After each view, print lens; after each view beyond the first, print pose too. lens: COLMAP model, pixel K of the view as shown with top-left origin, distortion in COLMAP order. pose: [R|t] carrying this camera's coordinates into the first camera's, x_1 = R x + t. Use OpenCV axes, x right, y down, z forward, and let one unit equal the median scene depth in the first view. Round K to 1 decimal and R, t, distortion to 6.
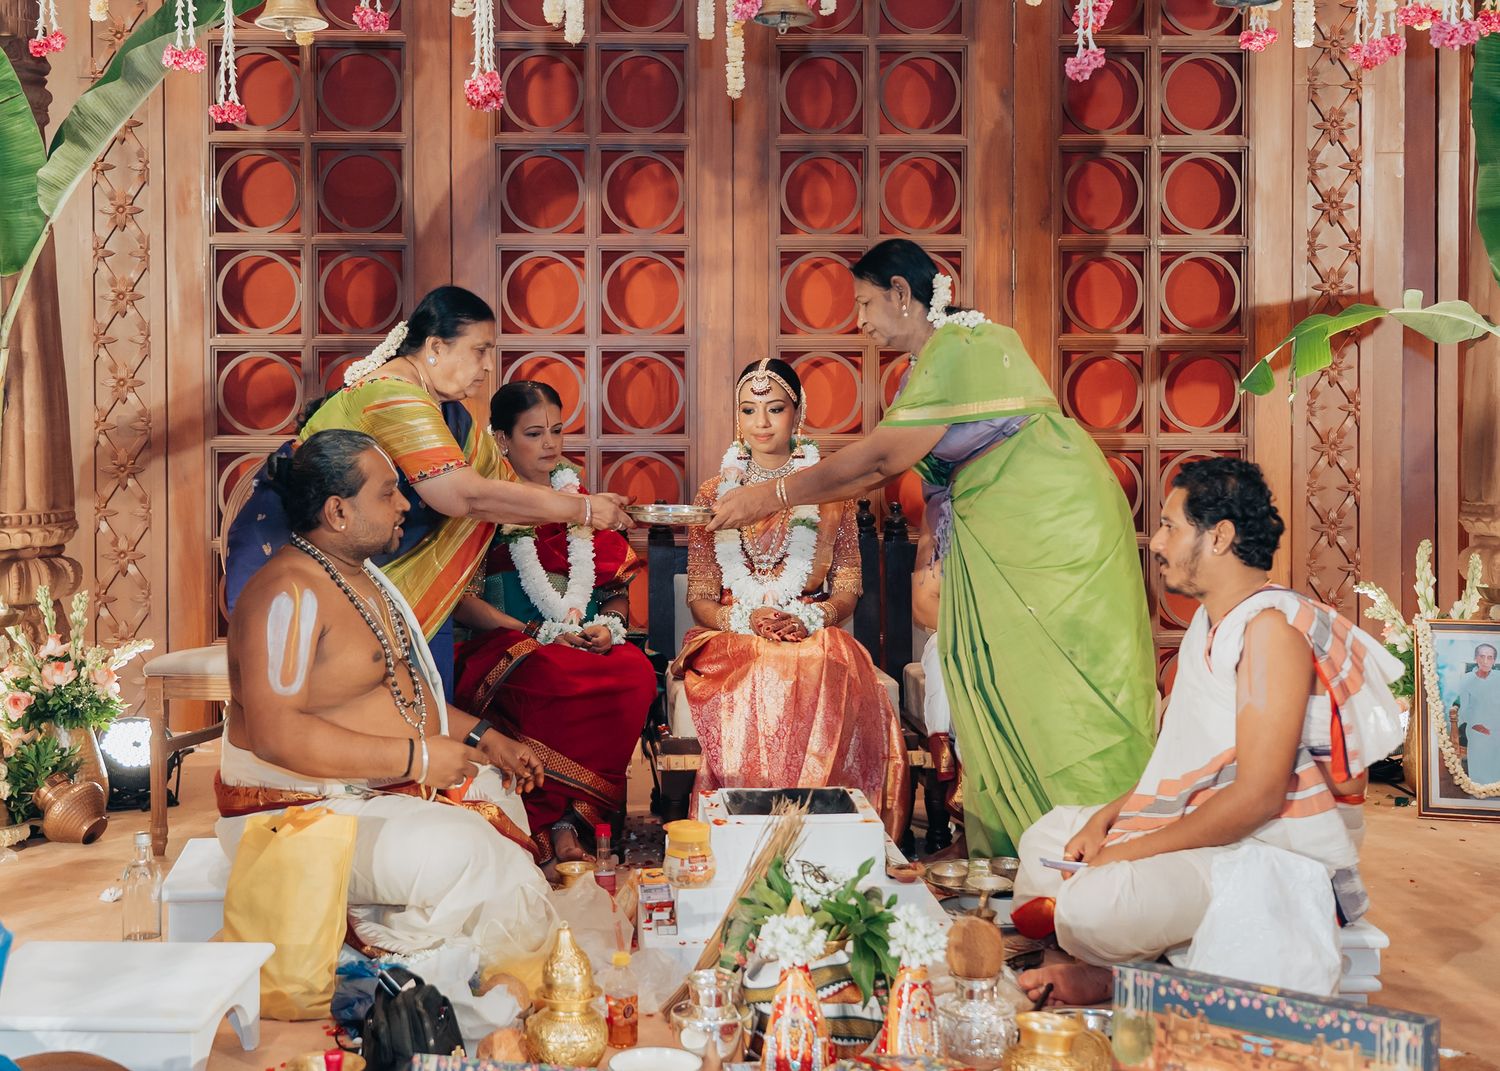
lens RADIAL K [[1786.6, 0, 749.2], [0, 1786.6, 475.9], [0, 0, 1]] dist [-0.001195, -0.050424]
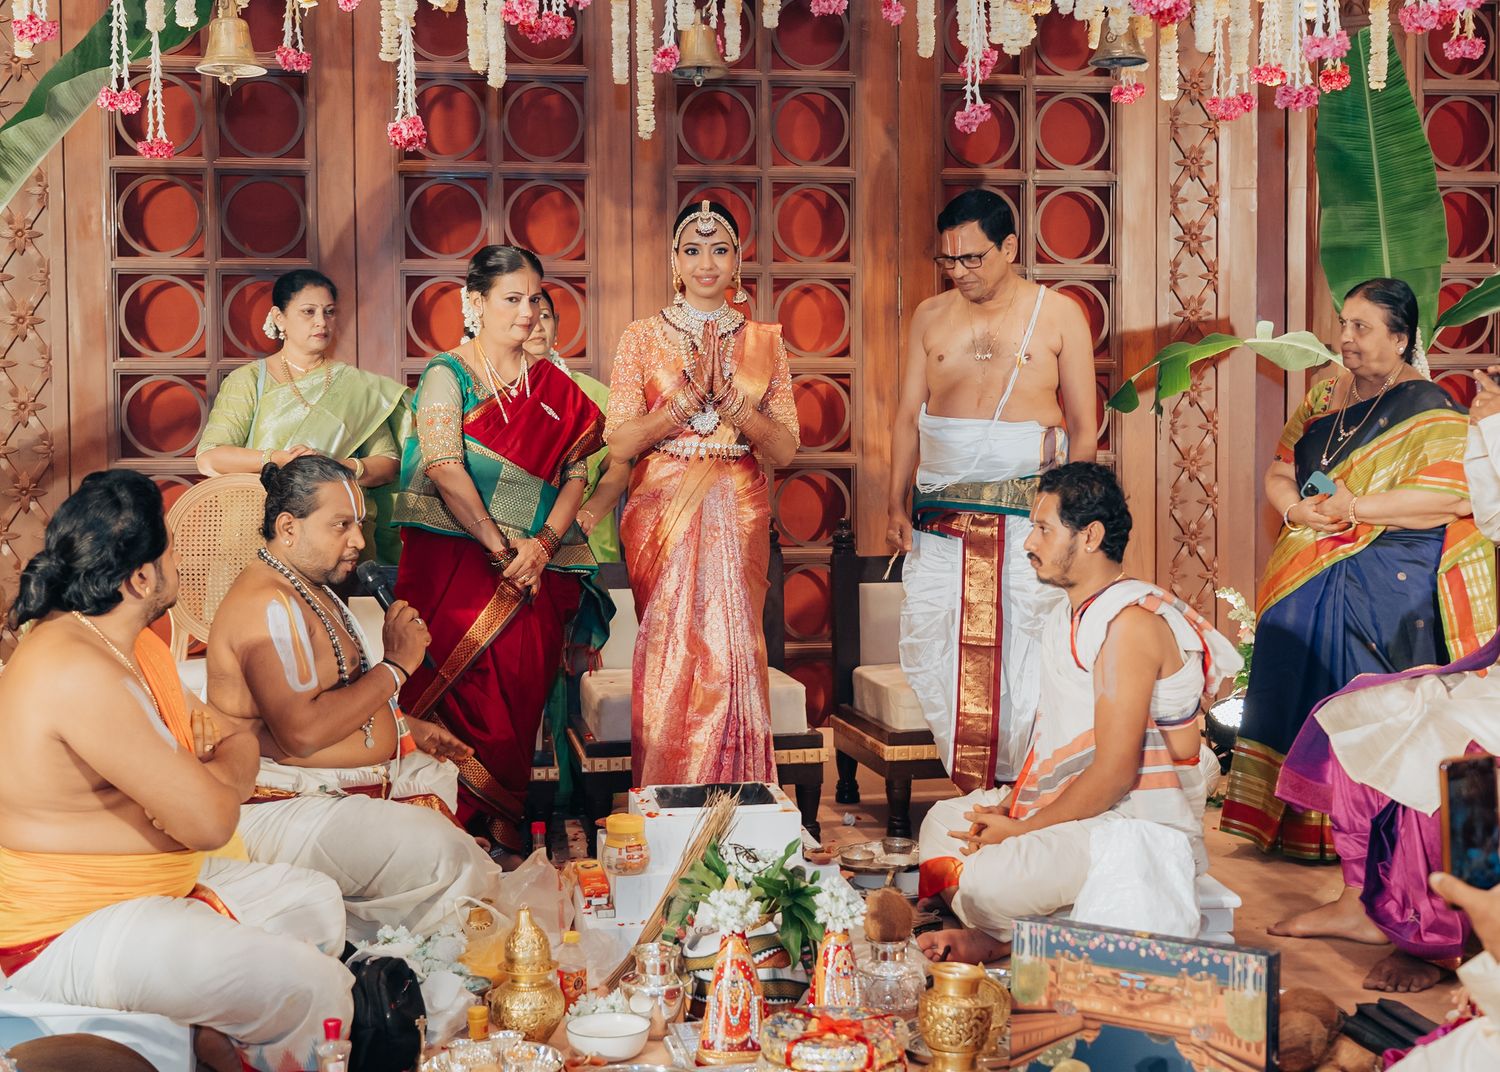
lens RADIAL K [[2188.0, 0, 750.0], [0, 2188.0, 536.0], [0, 0, 1]] dist [-0.043479, -0.070875]
pose [[0.993092, -0.010628, 0.116858, -0.092550], [0.006750, 0.999415, 0.033530, -0.018205], [-0.117146, -0.032510, 0.992582, -0.276414]]
